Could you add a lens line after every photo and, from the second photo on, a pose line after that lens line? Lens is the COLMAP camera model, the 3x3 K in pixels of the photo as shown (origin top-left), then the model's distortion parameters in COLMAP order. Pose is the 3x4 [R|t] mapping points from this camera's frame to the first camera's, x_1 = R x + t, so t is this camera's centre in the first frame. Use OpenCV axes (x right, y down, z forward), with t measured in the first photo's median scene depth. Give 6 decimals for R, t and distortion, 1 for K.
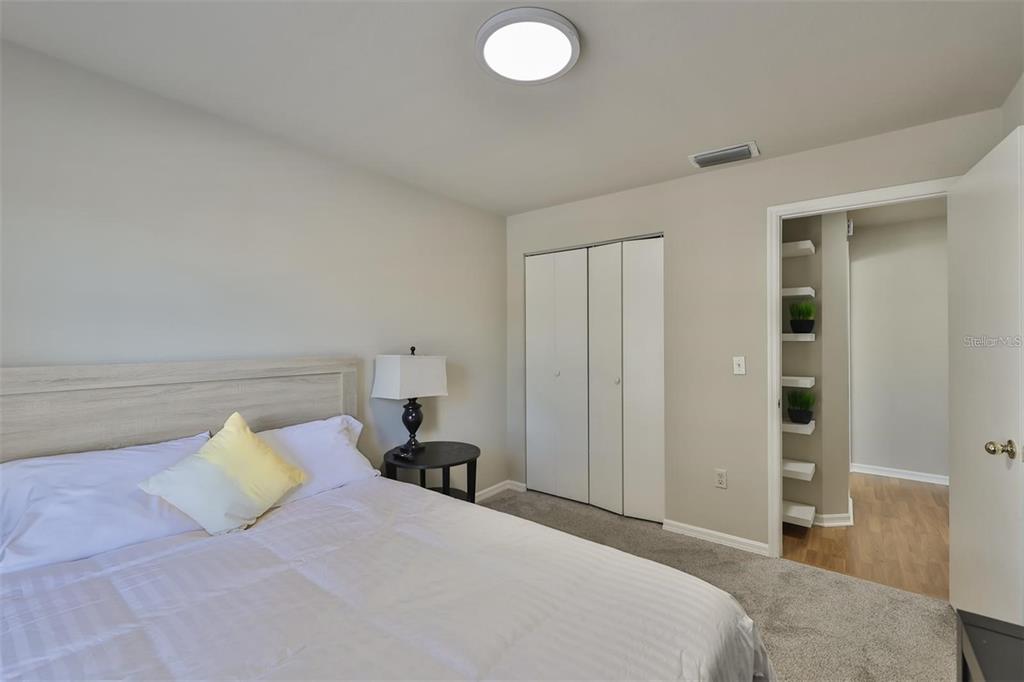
lens RADIAL K [[430.8, 0, 500.9], [0, 430.8, 337.7], [0, 0, 1]] dist [-0.001064, -0.000136]
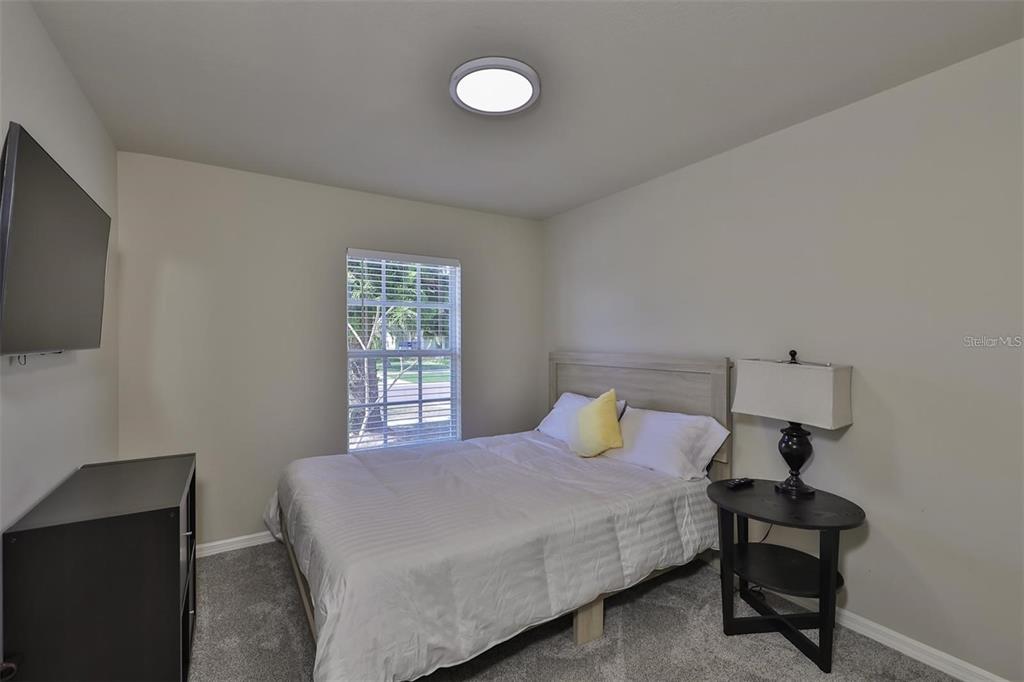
lens RADIAL K [[430.8, 0, 500.9], [0, 430.8, 337.7], [0, 0, 1]] dist [-0.001064, -0.000136]
pose [[-0.333911, 0.004947, -0.942592, 0.665285], [0.009631, 0.999952, 0.001836, -0.007764], [0.942555, -0.008465, -0.333942, 0.808204]]
